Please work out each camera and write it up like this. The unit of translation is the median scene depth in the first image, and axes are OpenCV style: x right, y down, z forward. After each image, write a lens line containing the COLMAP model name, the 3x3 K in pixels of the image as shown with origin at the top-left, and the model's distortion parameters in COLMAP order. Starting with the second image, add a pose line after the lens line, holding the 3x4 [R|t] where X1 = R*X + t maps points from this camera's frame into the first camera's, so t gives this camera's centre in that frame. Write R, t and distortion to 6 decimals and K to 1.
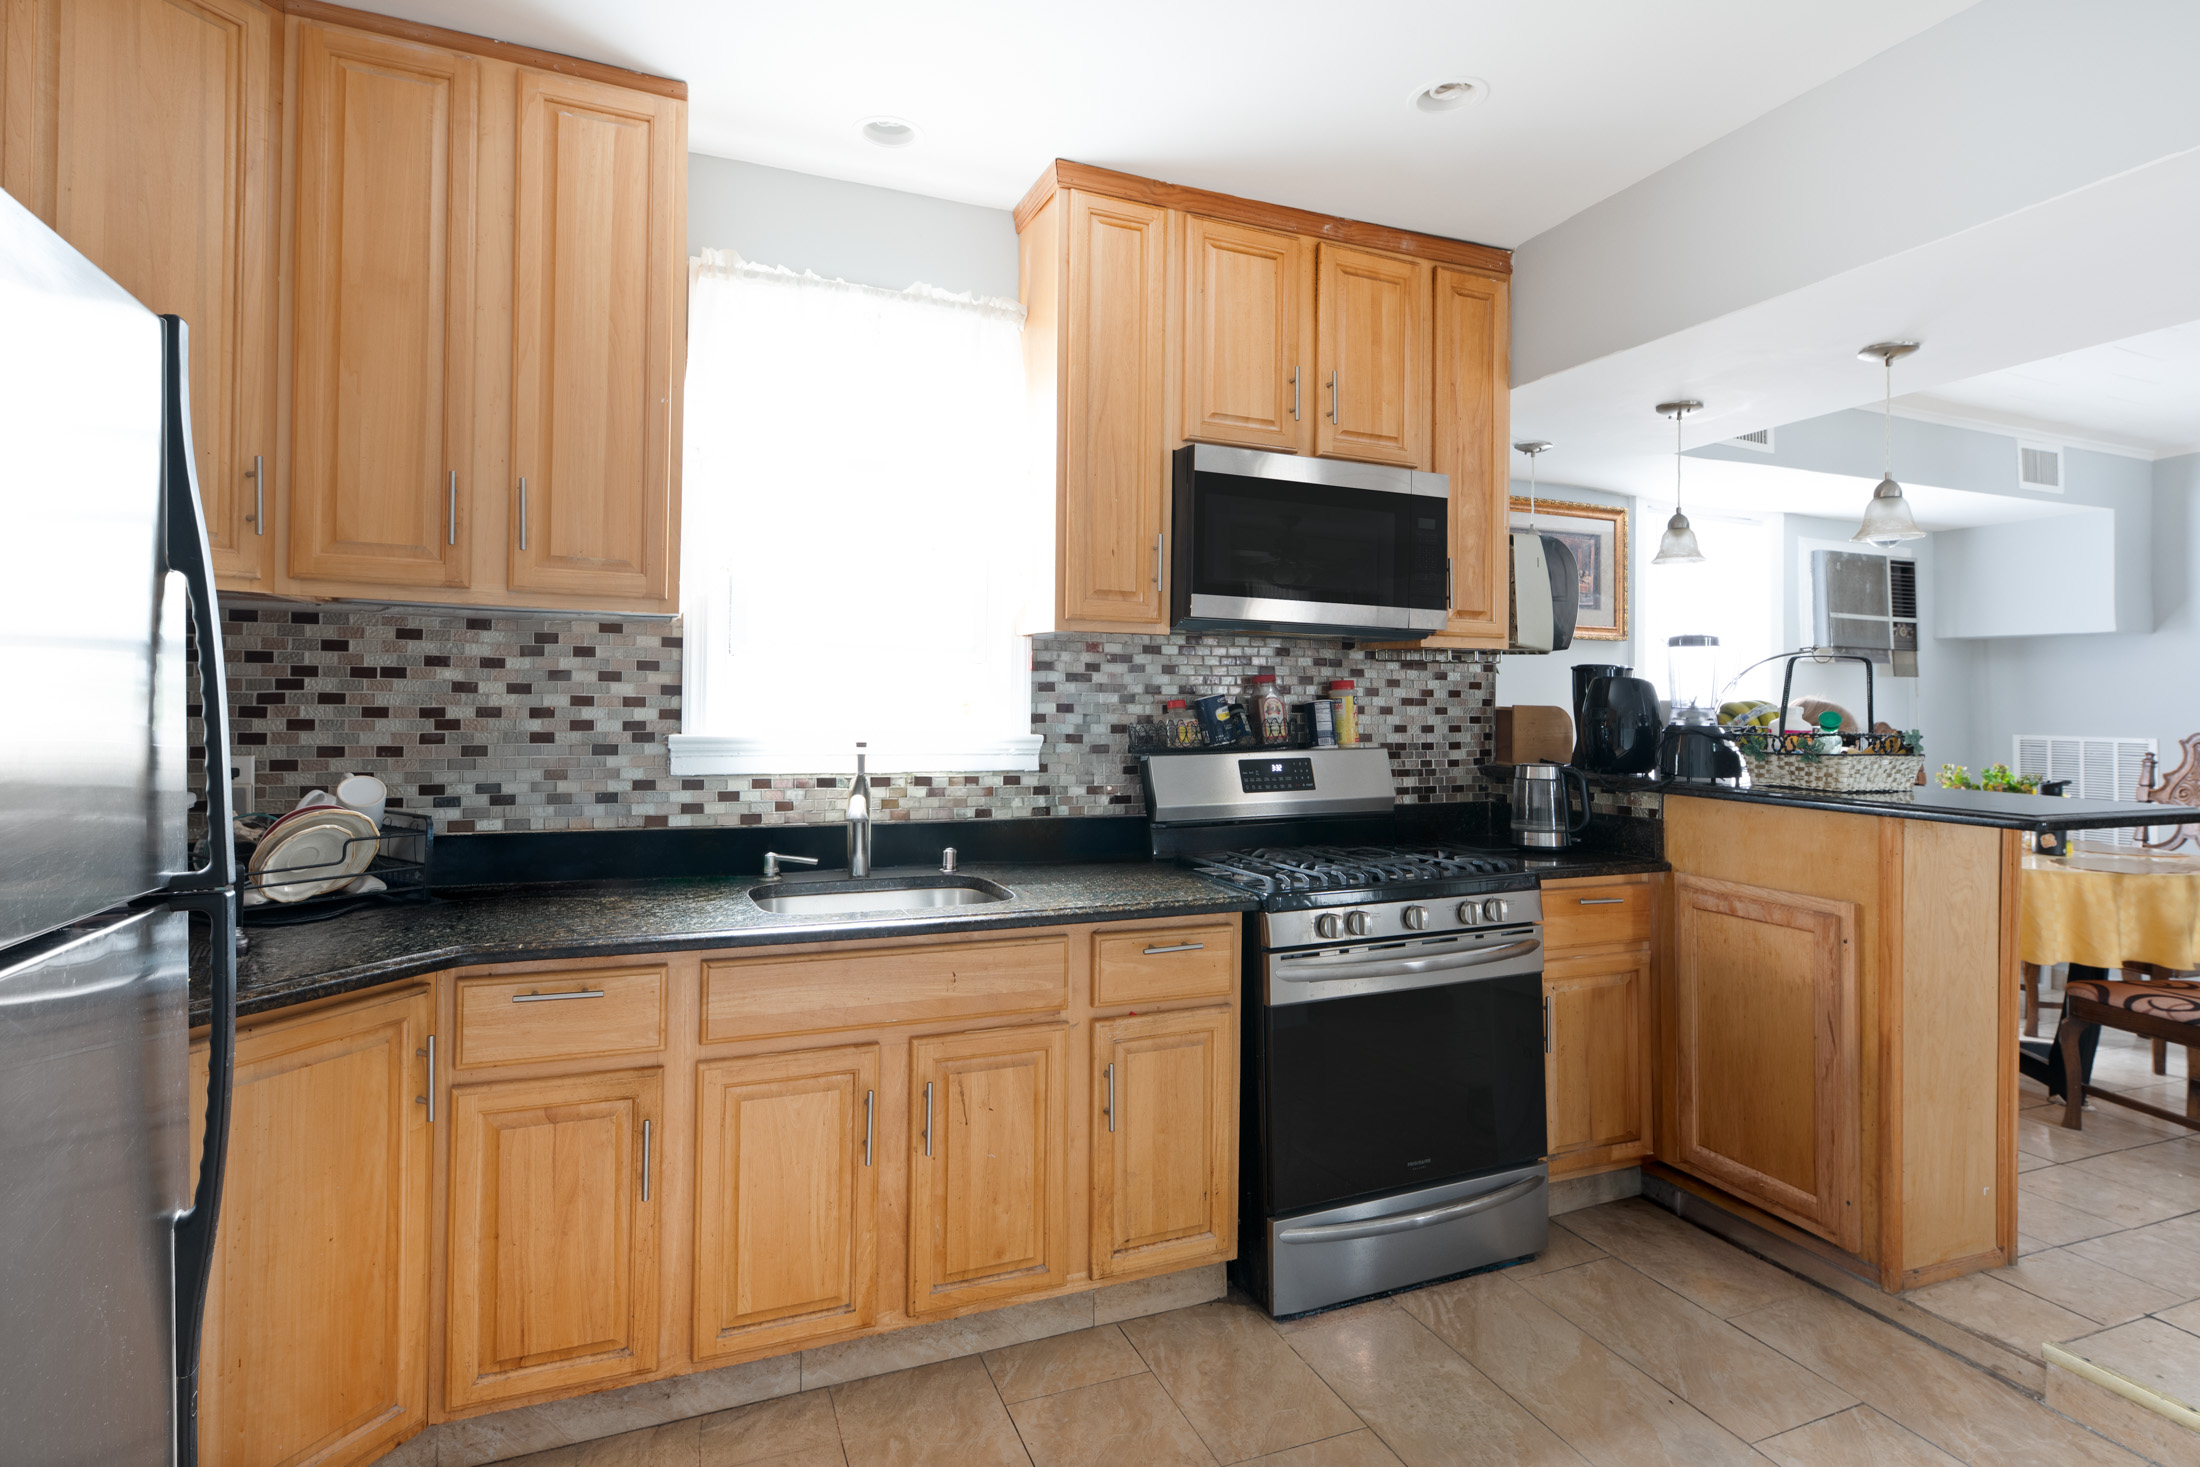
lens RADIAL K [[1115.5, 0, 1110.4], [0, 1115.5, 678.6], [0, 0, 1]] dist [-0.007432, -0.002343]
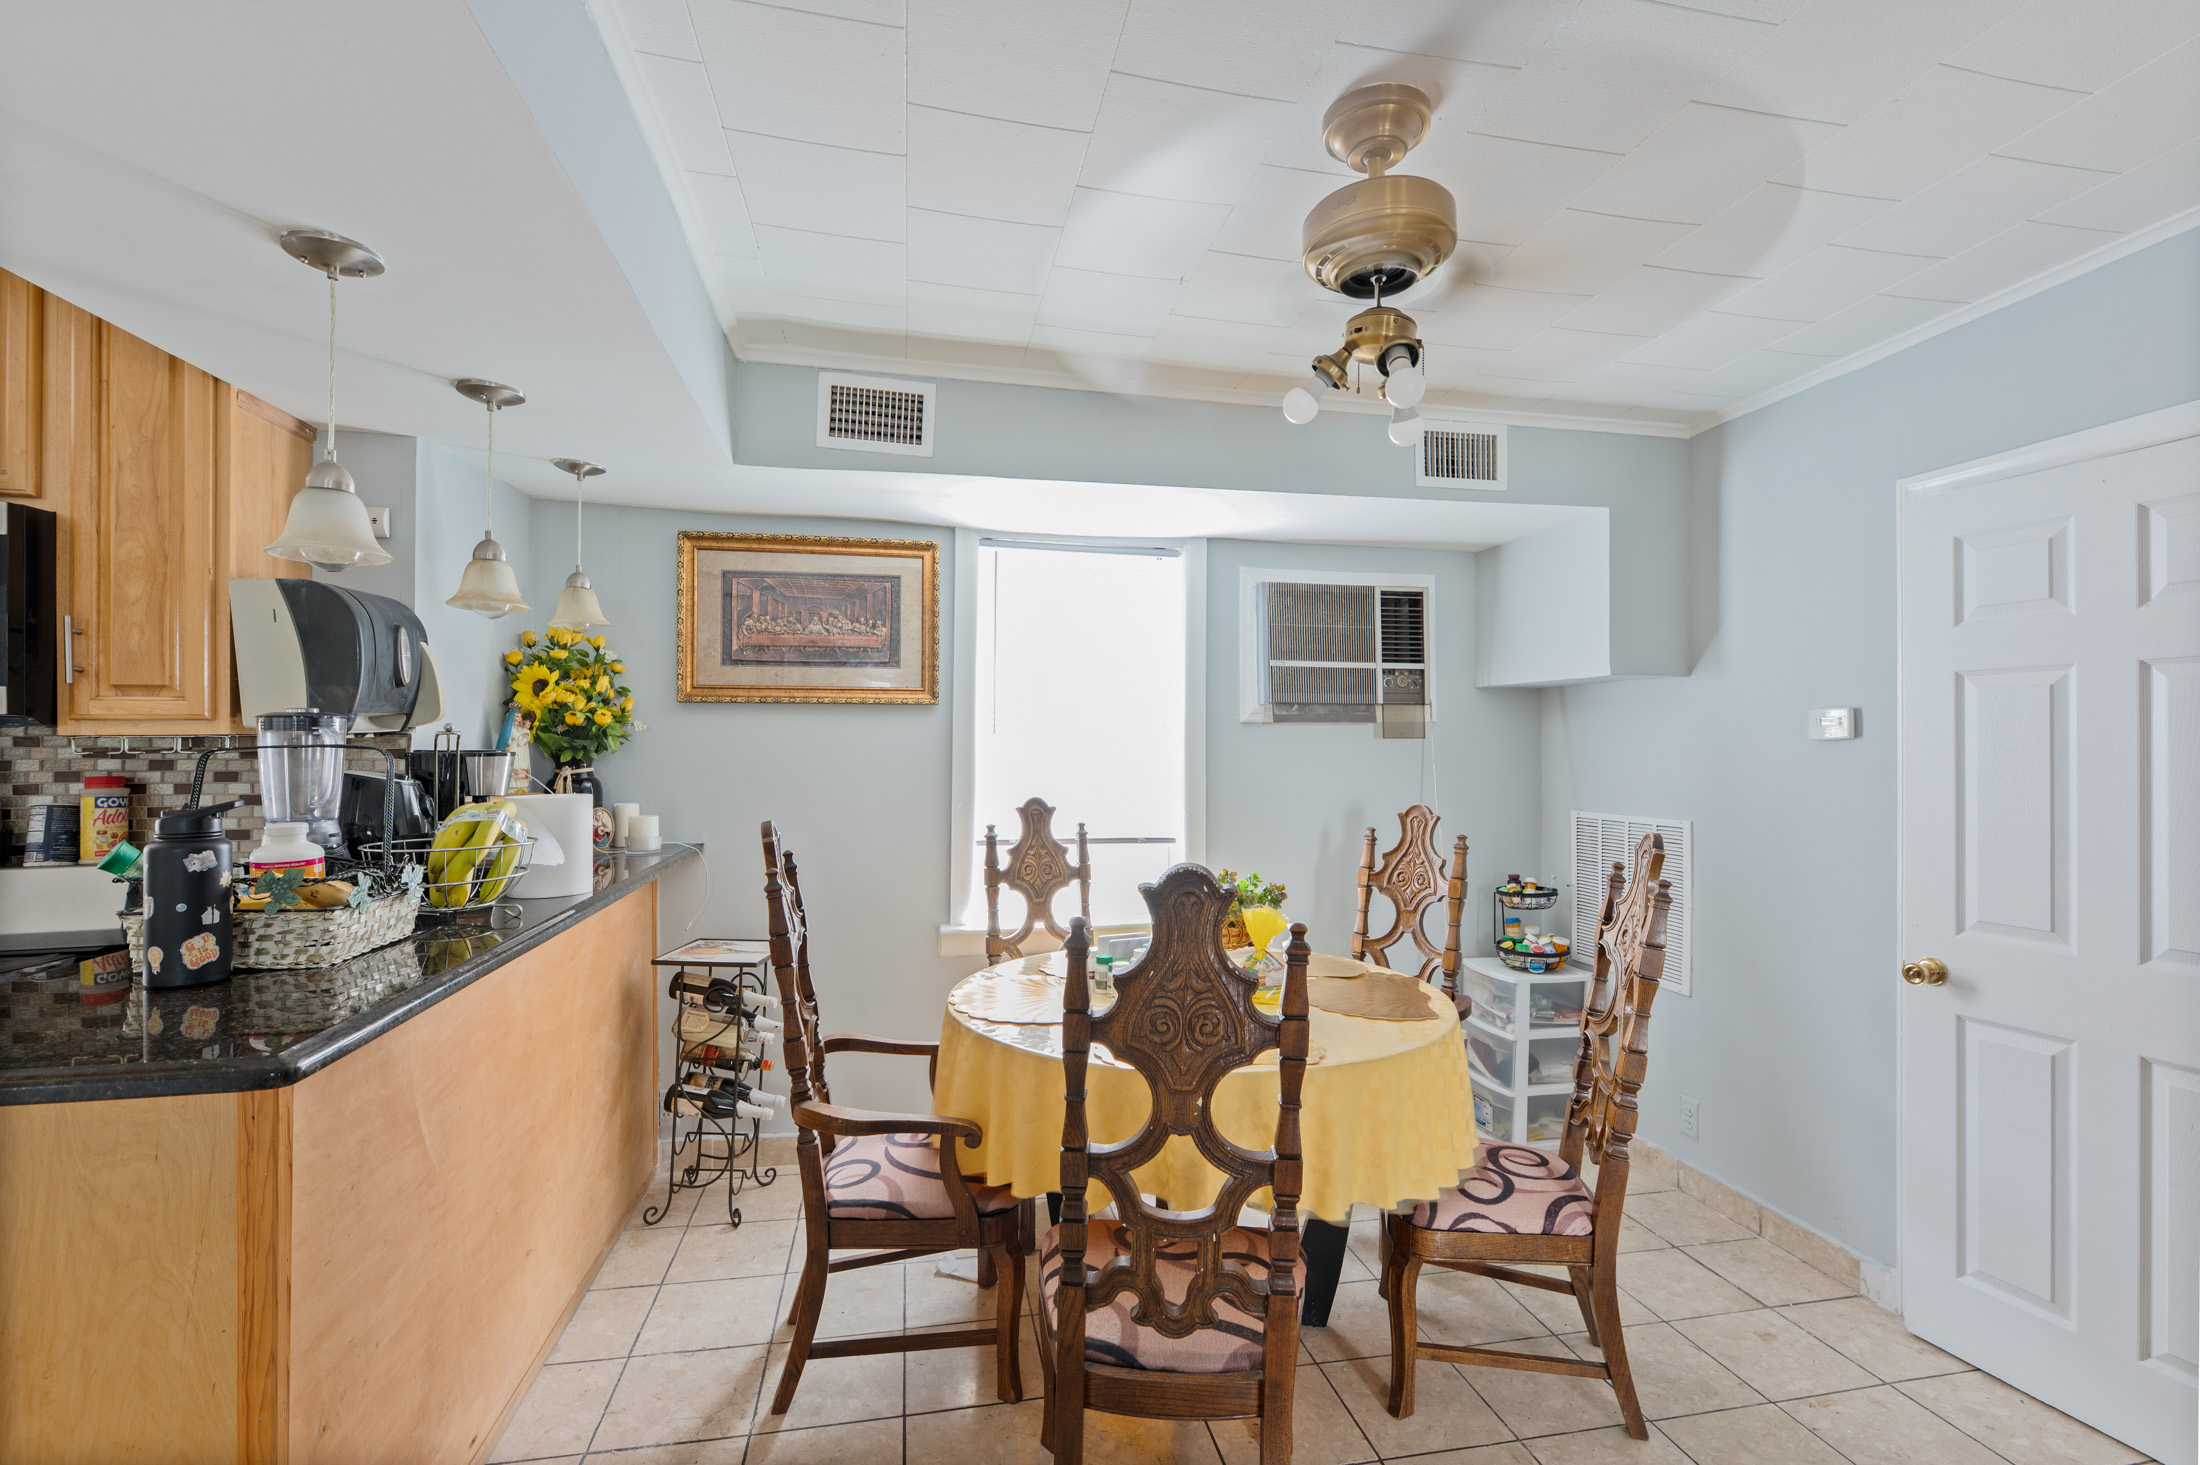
lens RADIAL K [[967.2, 0, 1103.2], [0, 967.2, 730.8], [0, 0, 1]] dist [-0.009037, -0.000078]
pose [[0.984777, -0.017462, -0.172944, 1.058767], [0.017959, 0.999838, 0.001306, -0.019381], [0.172893, -0.004392, 0.984931, 0.481965]]
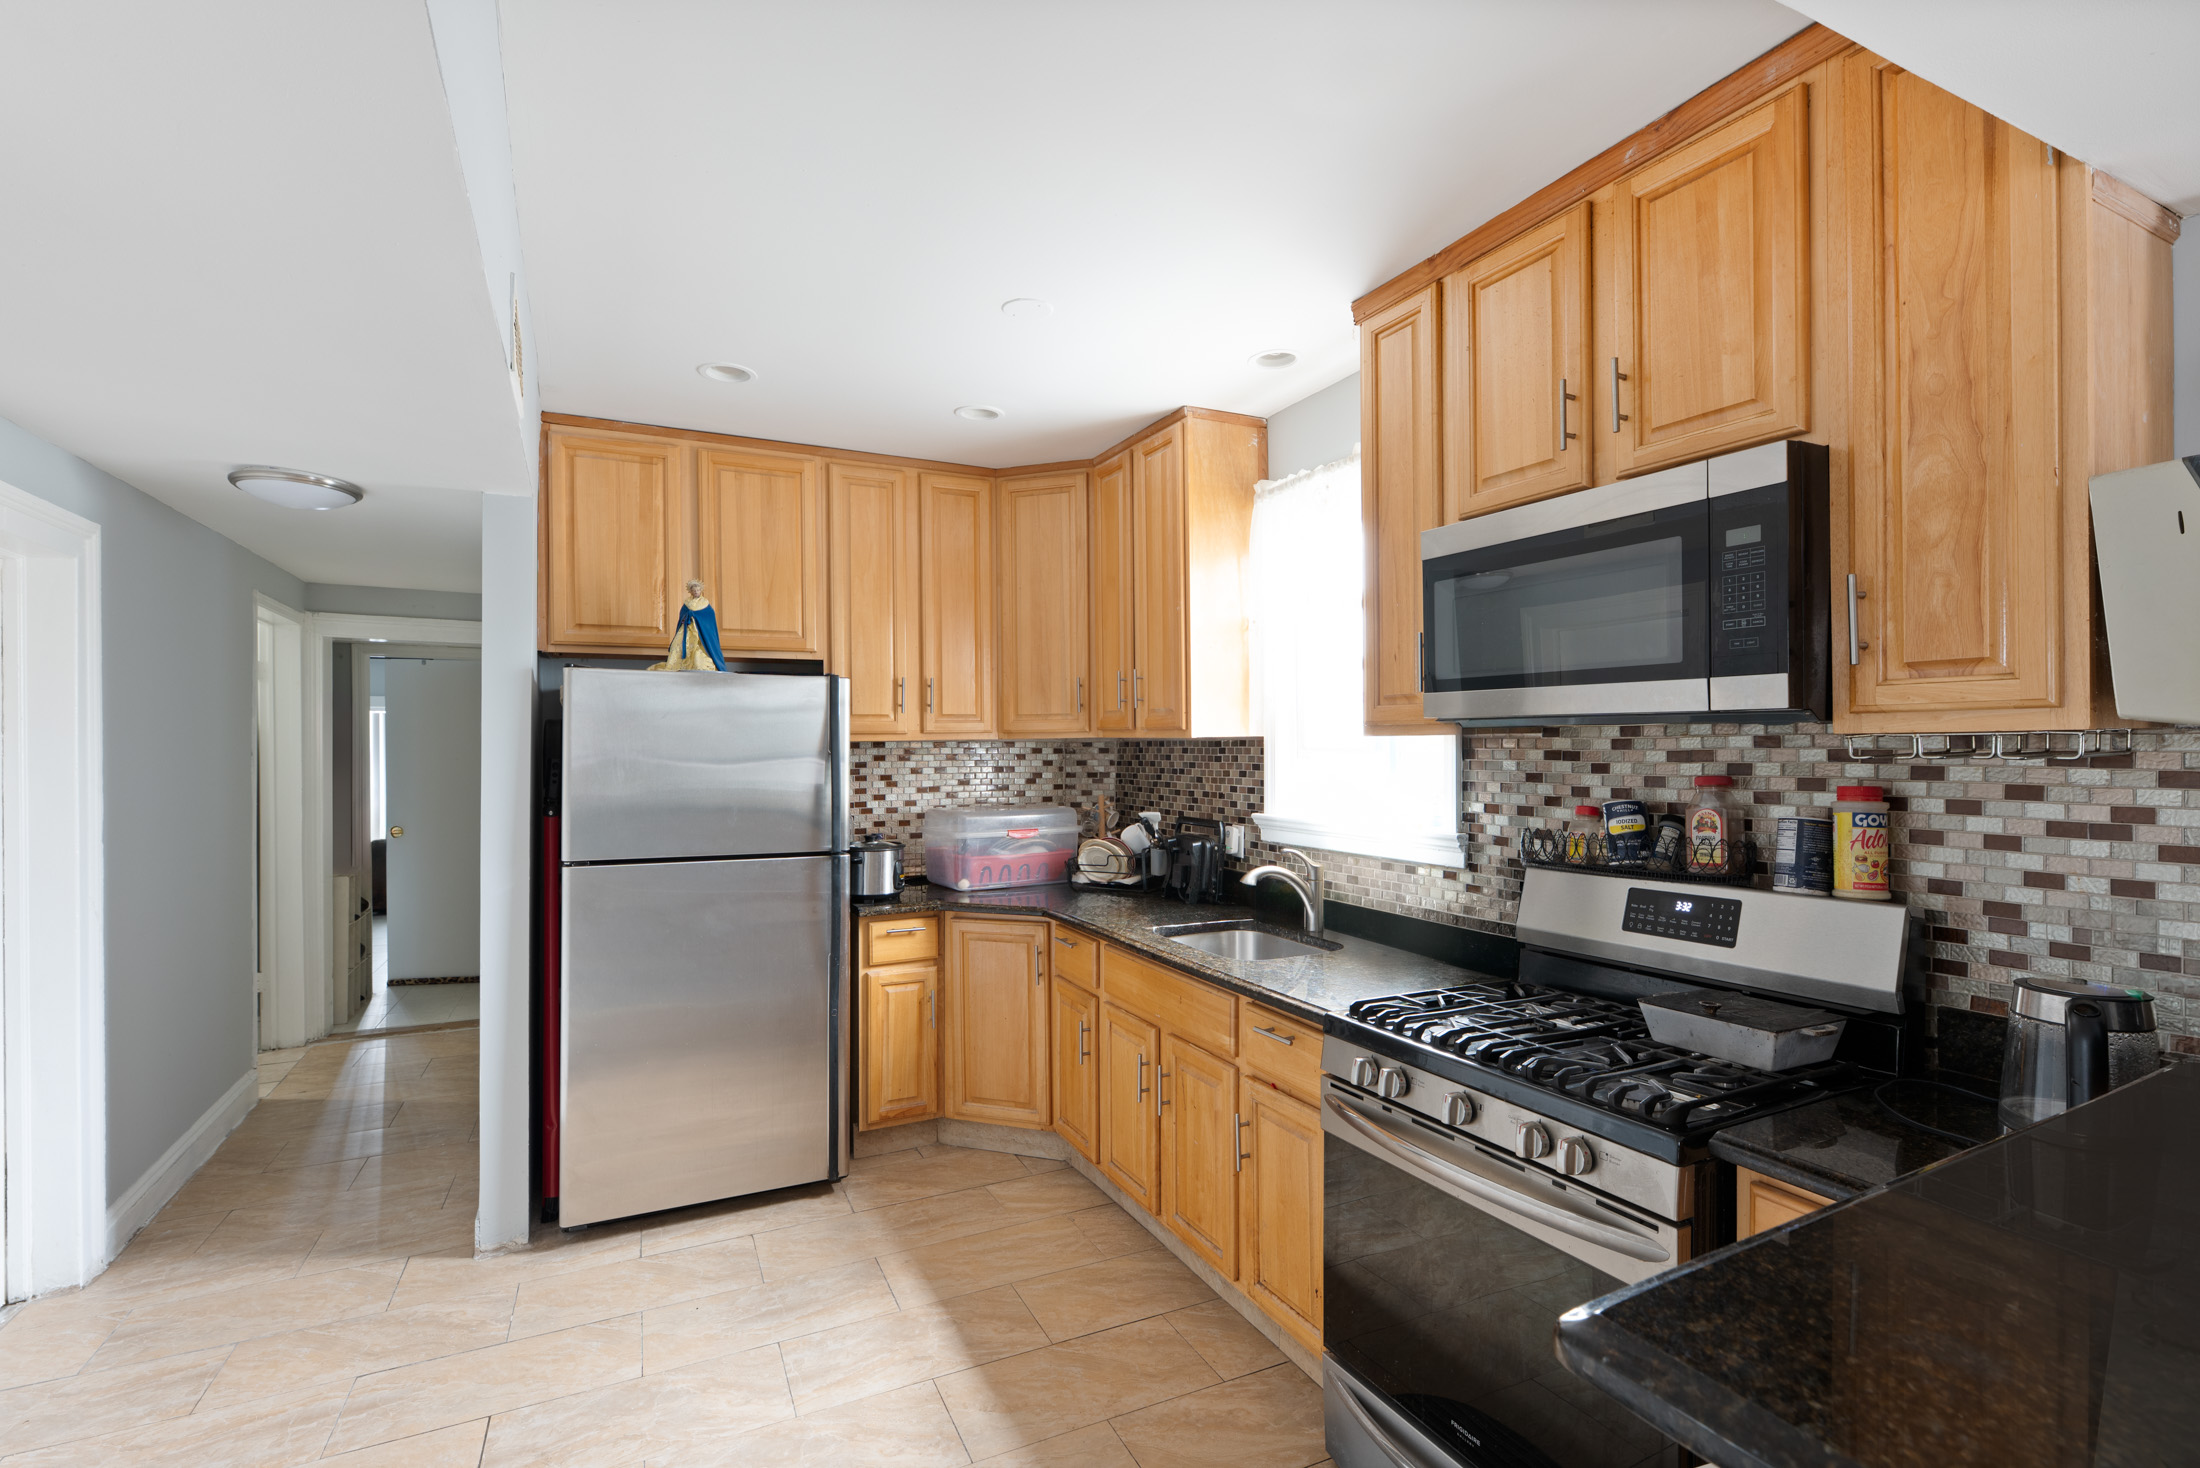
lens RADIAL K [[967.2, 0, 1109.2], [0, 967.2, 749.1], [0, 0, 1]] dist [-0.009037, -0.000078]
pose [[0.071729, -0.010111, -0.997373, 0.735086], [0.022042, 0.999721, -0.008549, -0.024075], [0.997181, -0.021370, 0.071932, 0.579041]]
